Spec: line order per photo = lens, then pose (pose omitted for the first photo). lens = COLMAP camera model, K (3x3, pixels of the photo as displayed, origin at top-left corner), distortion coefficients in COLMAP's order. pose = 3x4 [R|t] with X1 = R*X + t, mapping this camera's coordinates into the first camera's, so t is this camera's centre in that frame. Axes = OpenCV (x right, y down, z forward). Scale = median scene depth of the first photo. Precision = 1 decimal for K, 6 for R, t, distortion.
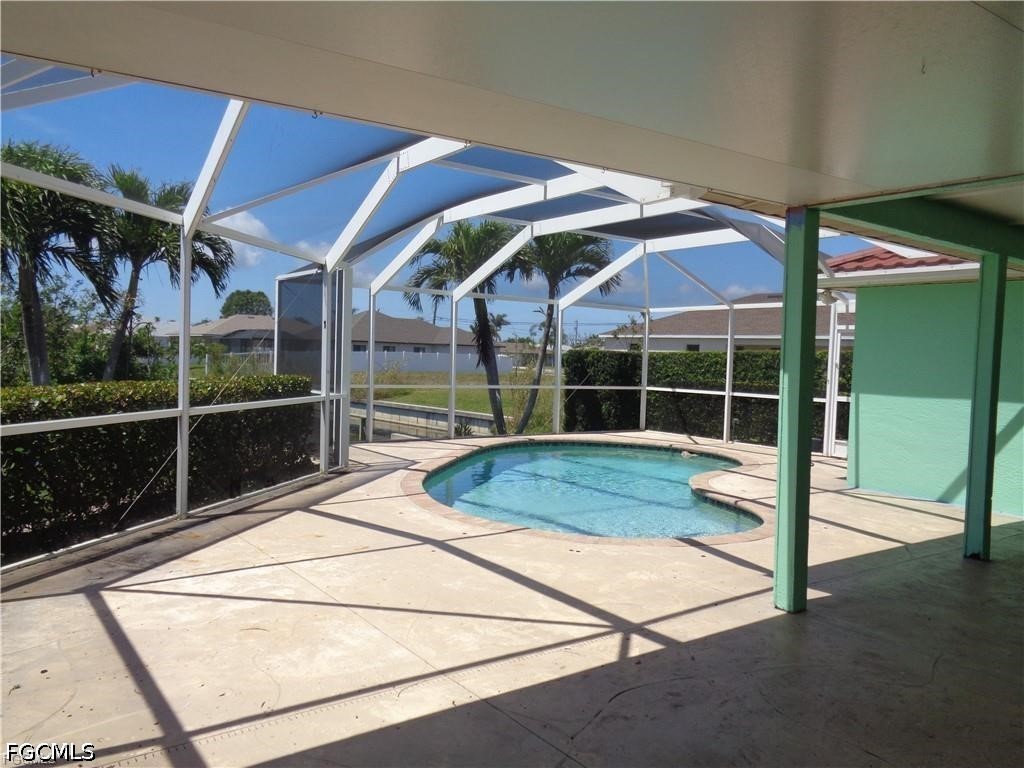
lens RADIAL K [[778.3, 0, 513.5], [0, 778.3, 395.6], [0, 0, 1]] dist [0.024431, 0.004189]
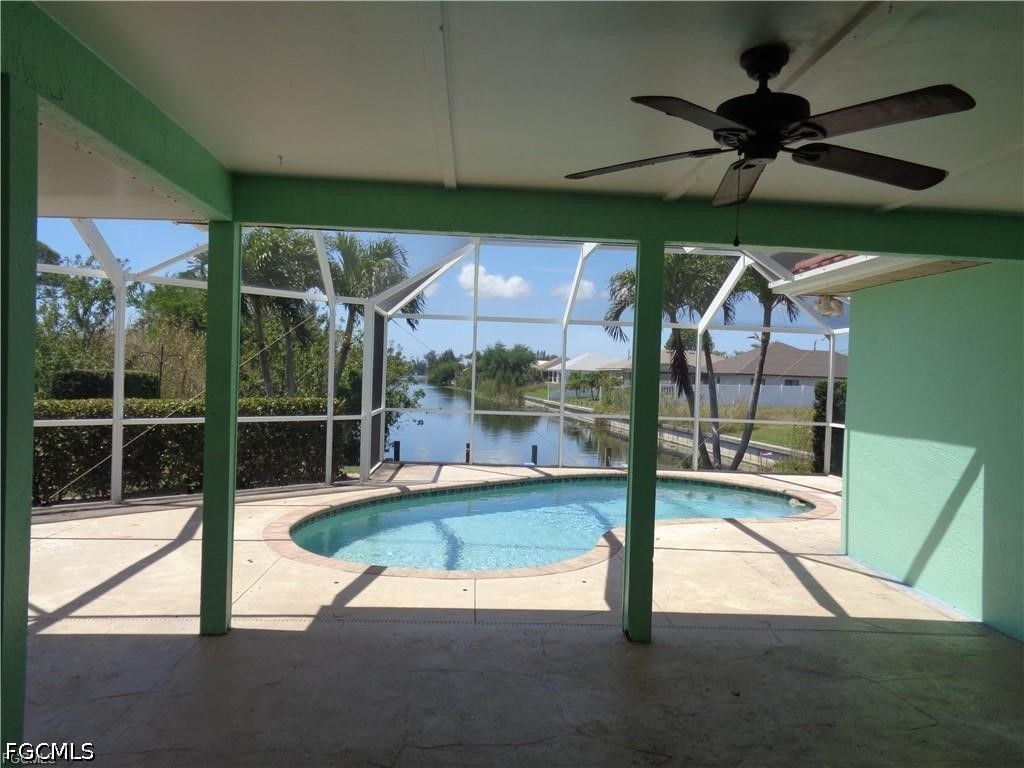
lens RADIAL K [[778.3, 0, 513.5], [0, 778.3, 395.6], [0, 0, 1]] dist [0.024431, 0.004189]
pose [[0.837578, 0.006596, -0.546278, 1.023412], [-0.031740, 0.998826, -0.036606, 0.003791], [0.545395, 0.047999, 0.836804, 0.324244]]
